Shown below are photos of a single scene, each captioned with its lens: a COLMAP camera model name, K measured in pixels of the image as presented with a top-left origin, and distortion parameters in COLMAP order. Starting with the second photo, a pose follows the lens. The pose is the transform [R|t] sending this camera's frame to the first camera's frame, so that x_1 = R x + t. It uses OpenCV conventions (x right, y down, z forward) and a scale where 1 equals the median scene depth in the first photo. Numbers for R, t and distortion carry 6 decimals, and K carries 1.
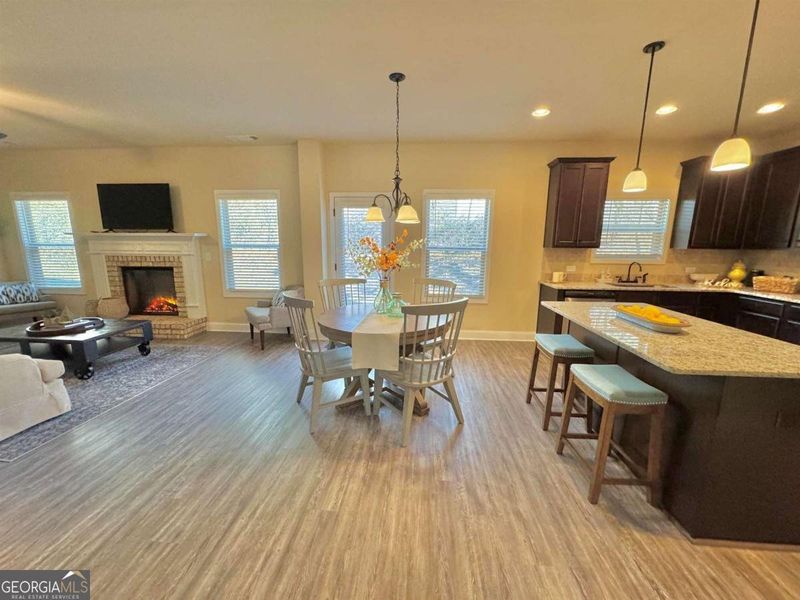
lens RADIAL K [[317.3, 0, 400.0], [0, 317.3, 300.0], [0, 0, 1]] dist [-0.001053, -0.000122]
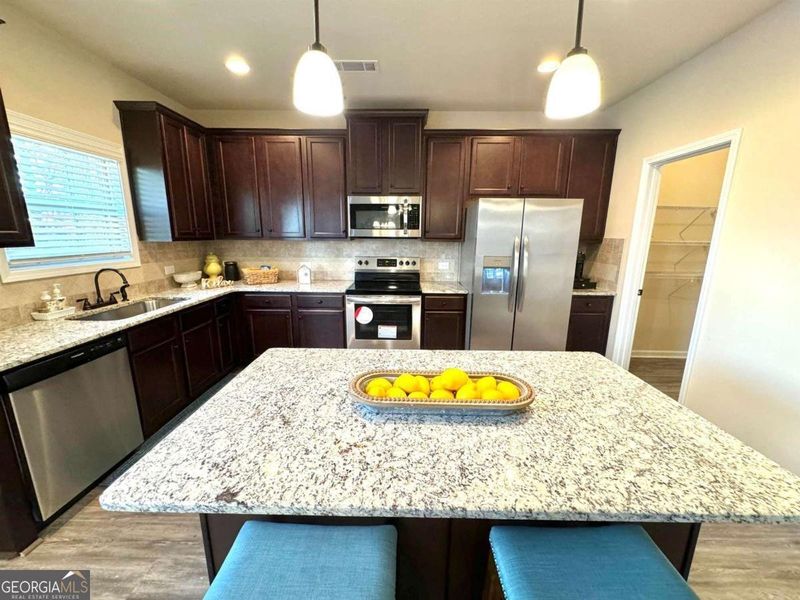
lens RADIAL K [[317.3, 0, 400.0], [0, 317.3, 300.0], [0, 0, 1]] dist [-0.001053, -0.000122]
pose [[-0.071969, -0.211137, 0.974803, 0.144011], [0.169645, 0.960506, 0.220565, -0.091594], [-0.982874, 0.181244, -0.033308, 0.478742]]
